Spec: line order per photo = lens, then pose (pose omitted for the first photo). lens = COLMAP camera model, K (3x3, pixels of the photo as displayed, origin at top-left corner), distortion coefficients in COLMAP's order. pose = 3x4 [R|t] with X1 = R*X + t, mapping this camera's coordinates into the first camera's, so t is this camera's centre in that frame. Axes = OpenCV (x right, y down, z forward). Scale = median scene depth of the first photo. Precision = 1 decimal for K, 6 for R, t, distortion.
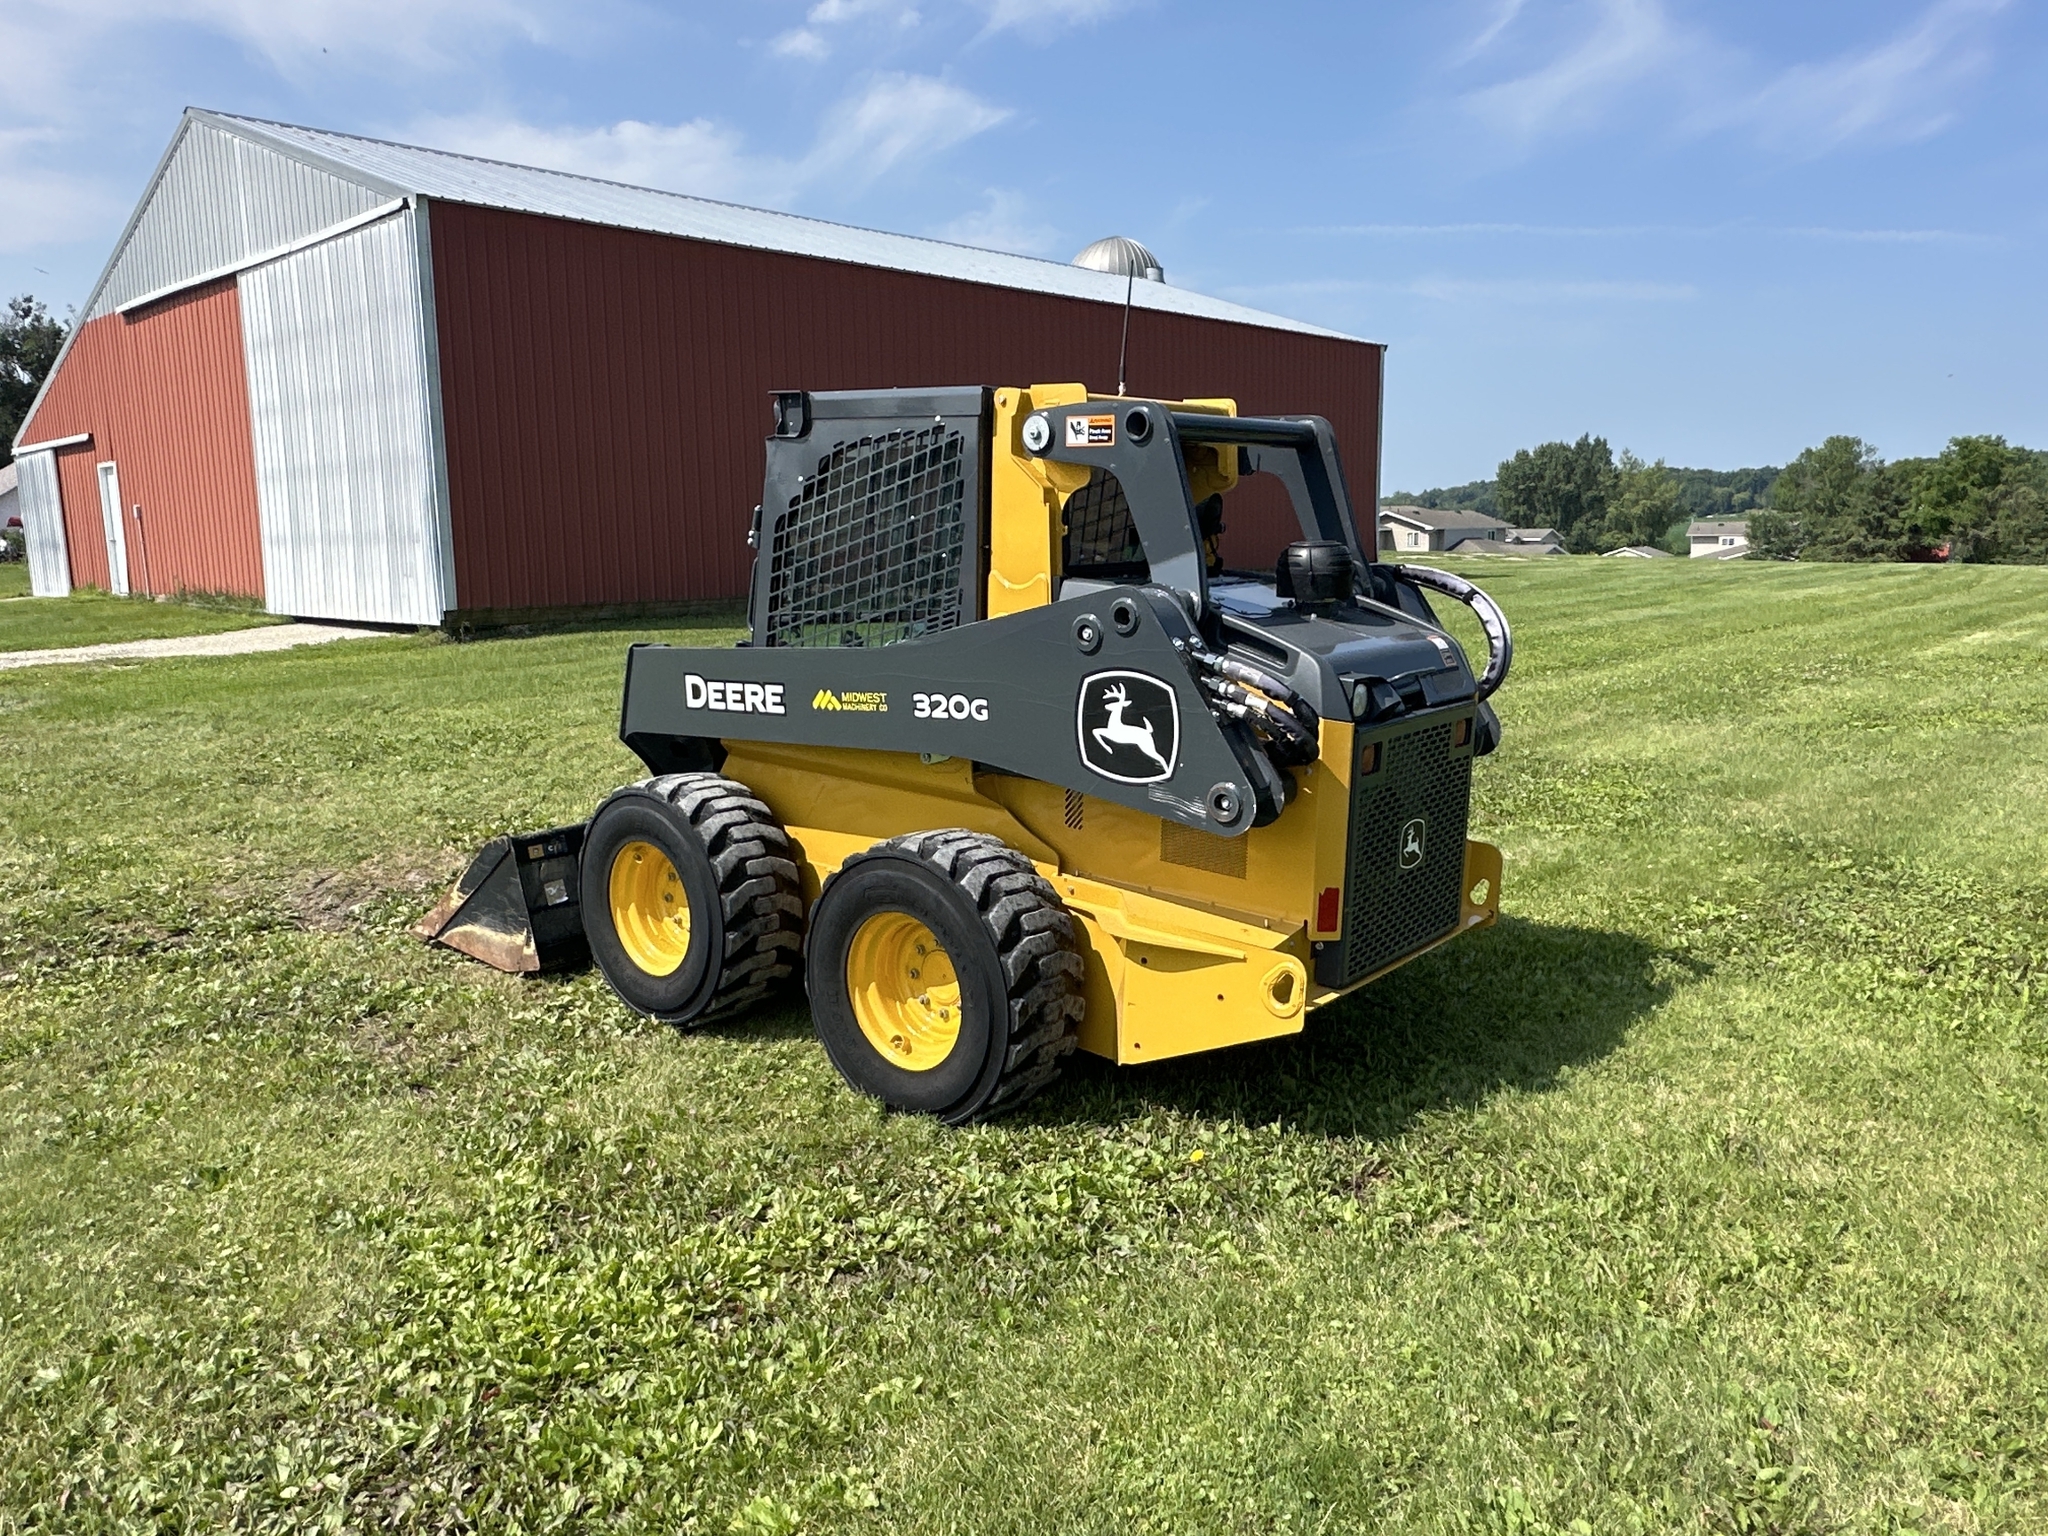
lens RADIAL K [[1441.7, 0, 1024.0], [0, 1441.7, 768.0], [0, 0, 1]] dist [-0.001635, -0.000045]
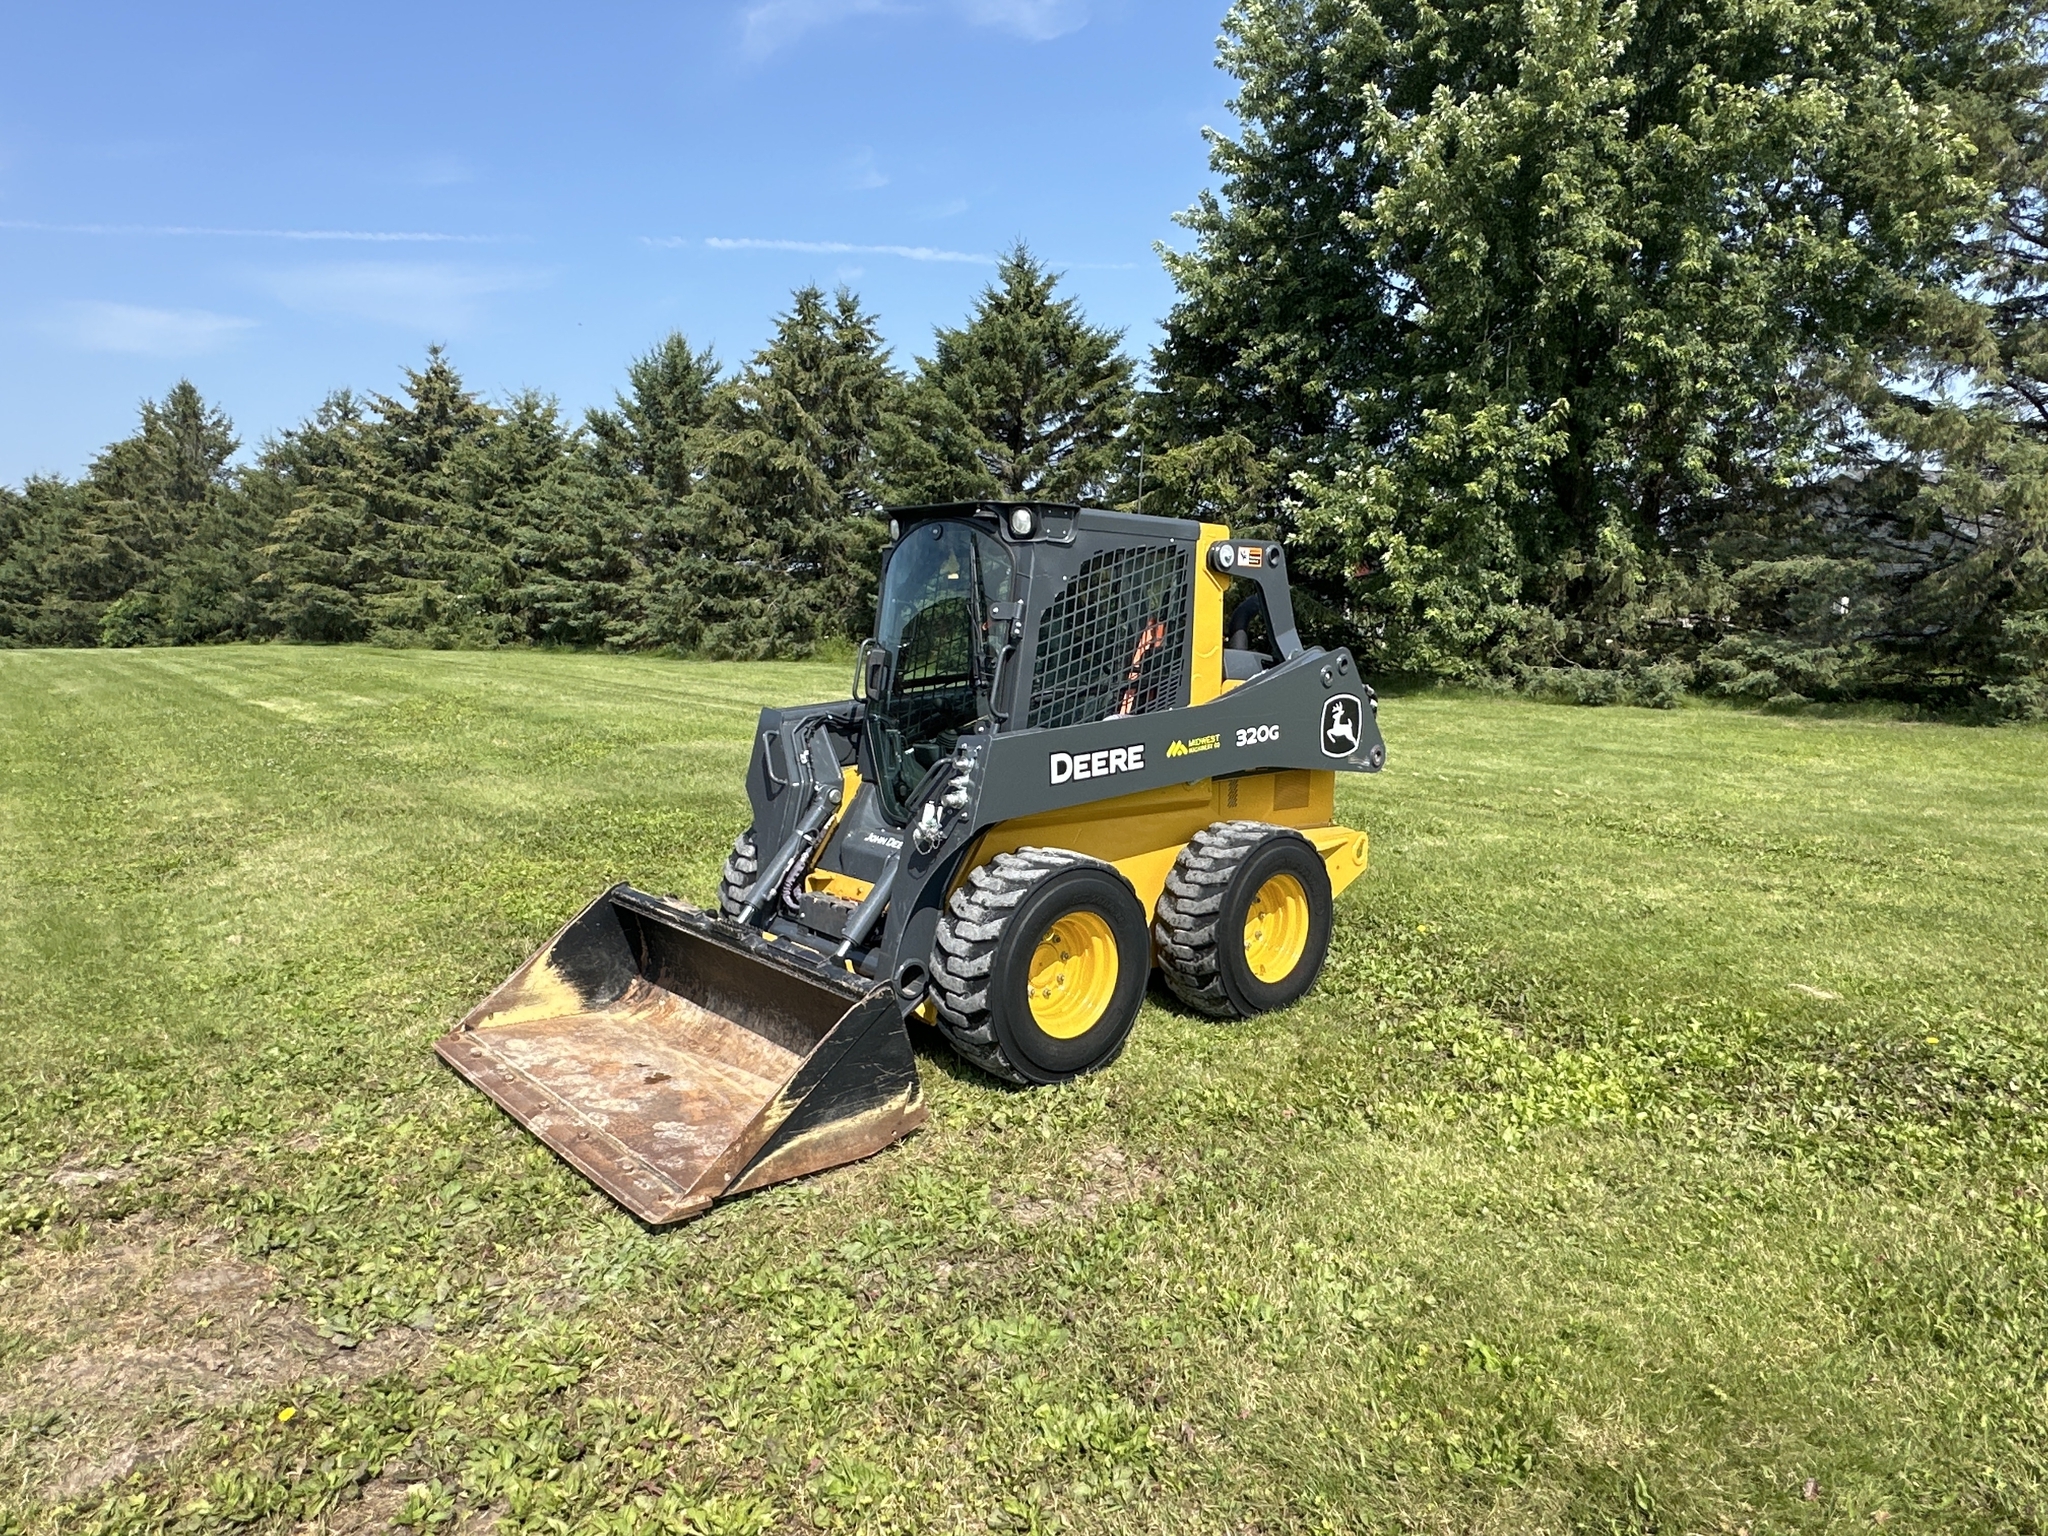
lens RADIAL K [[1285.2, 0, 1024.0], [0, 1285.2, 768.0], [0, 0, 1]] dist [-0.002403, 0.001992]
pose [[0.141225, -0.123991, 0.982182, -1.249653], [0.169392, 0.980521, 0.099425, -0.162333], [-0.975378, 0.152332, 0.159477, 0.911195]]
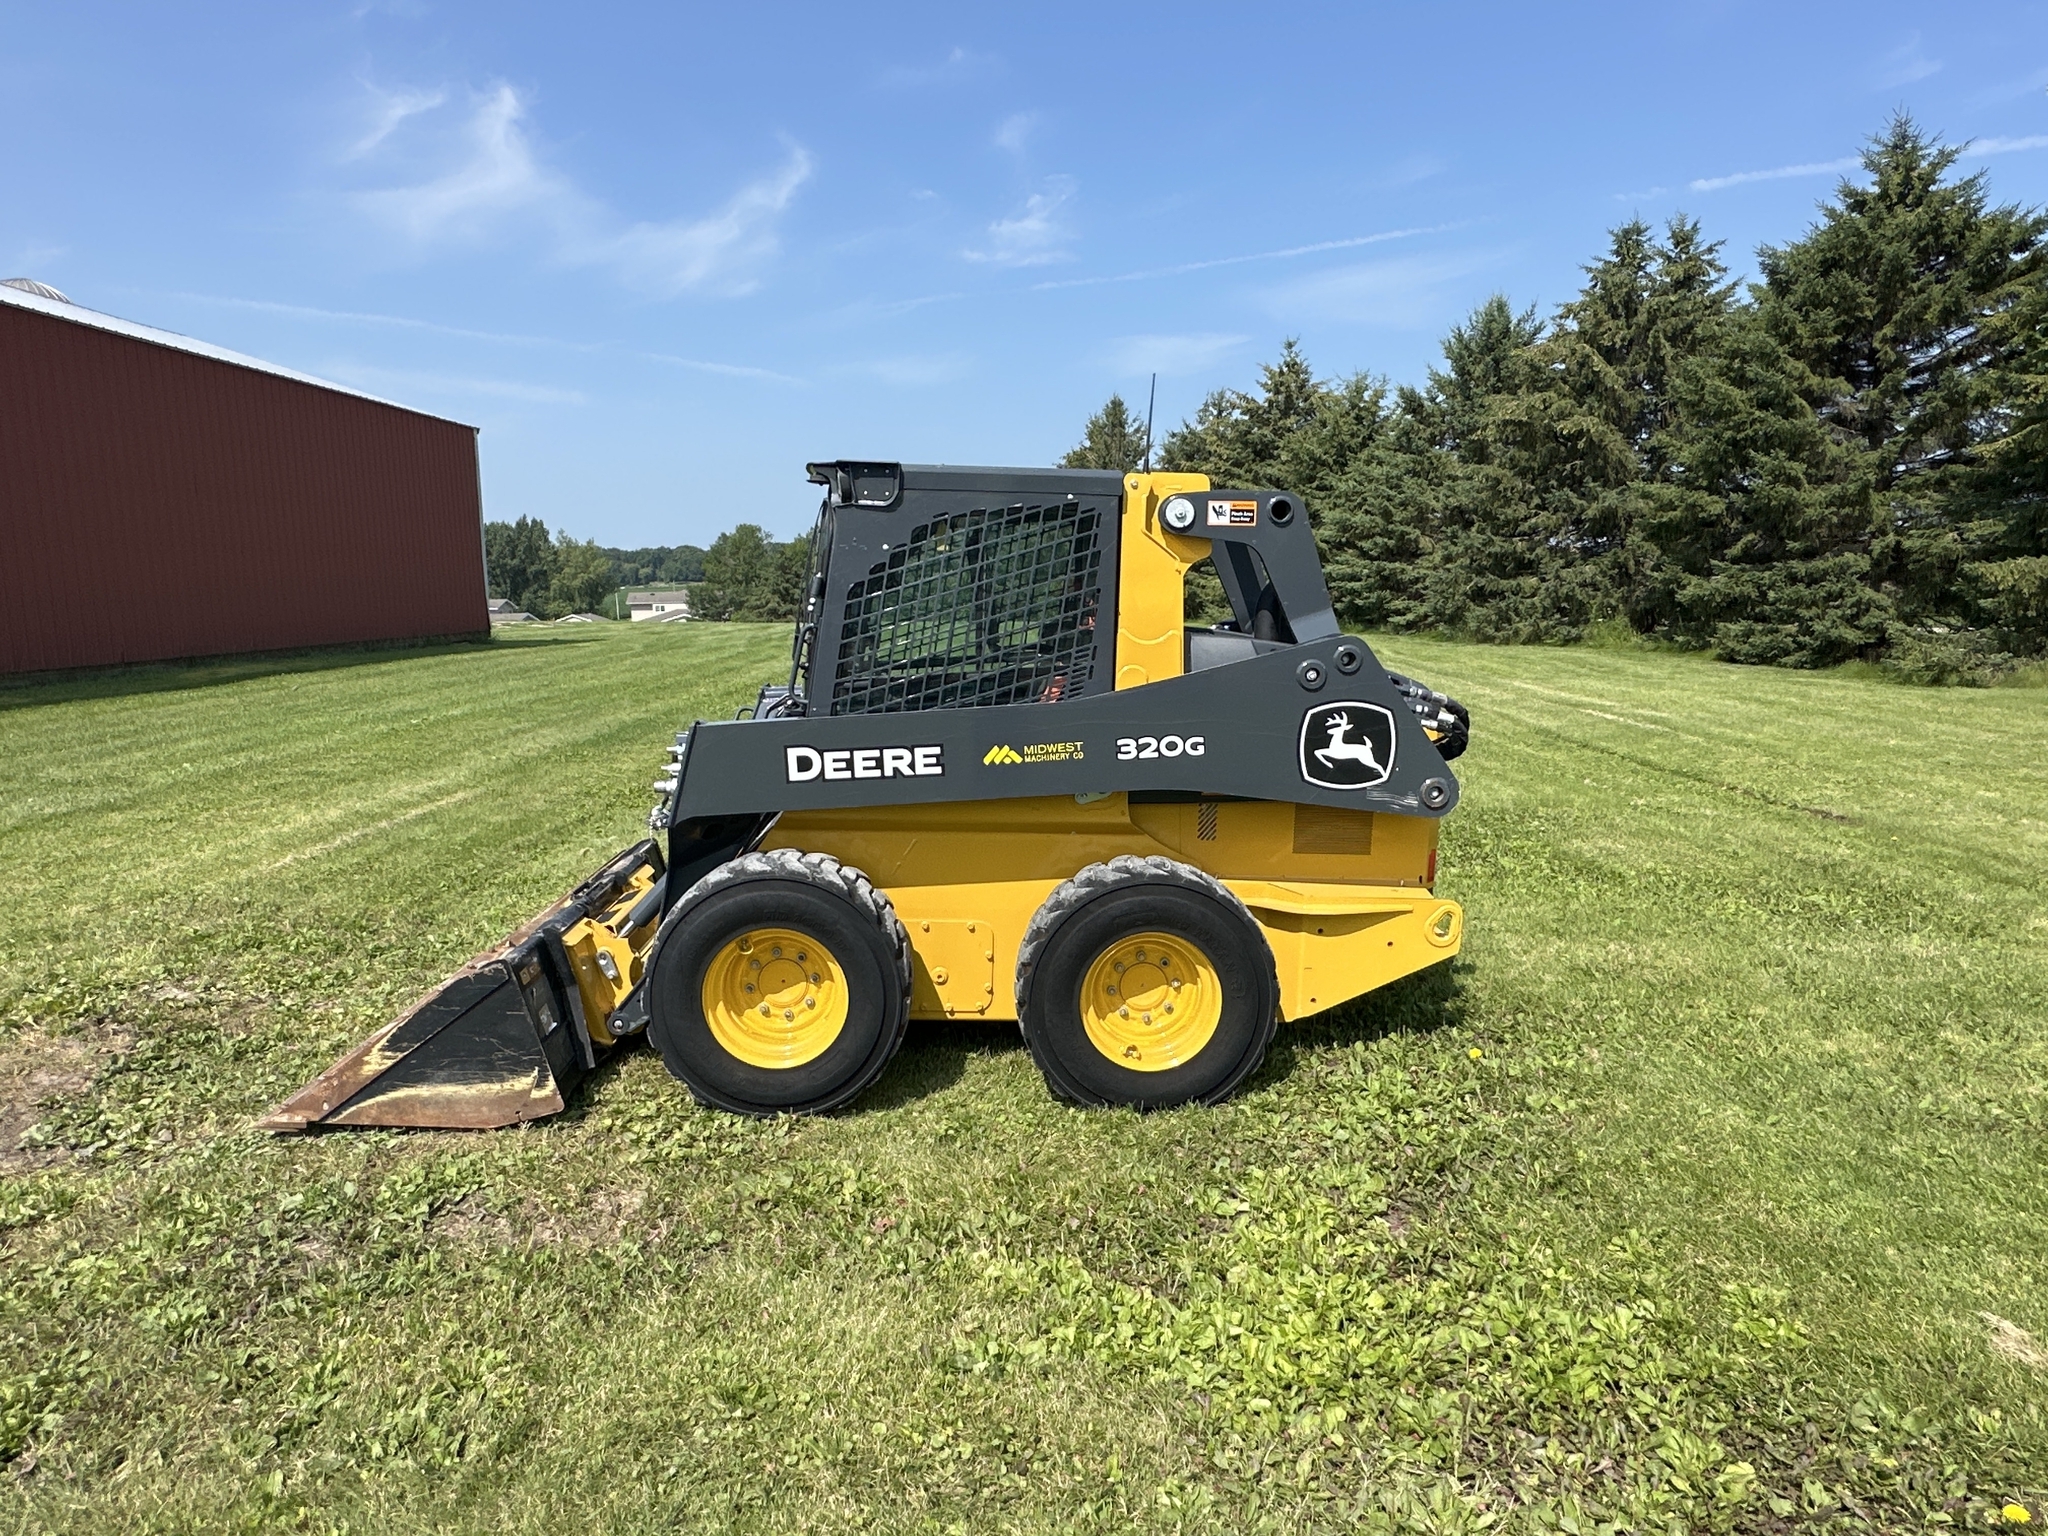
lens RADIAL K [[1285.2, 0, 1024.0], [0, 1285.2, 768.0], [0, 0, 1]] dist [-0.002403, 0.001992]
pose [[0.738943, -0.095945, 0.666902, -0.724520], [0.118270, 0.992911, 0.011801, -0.044937], [-0.663306, 0.070154, 0.745052, 0.273113]]
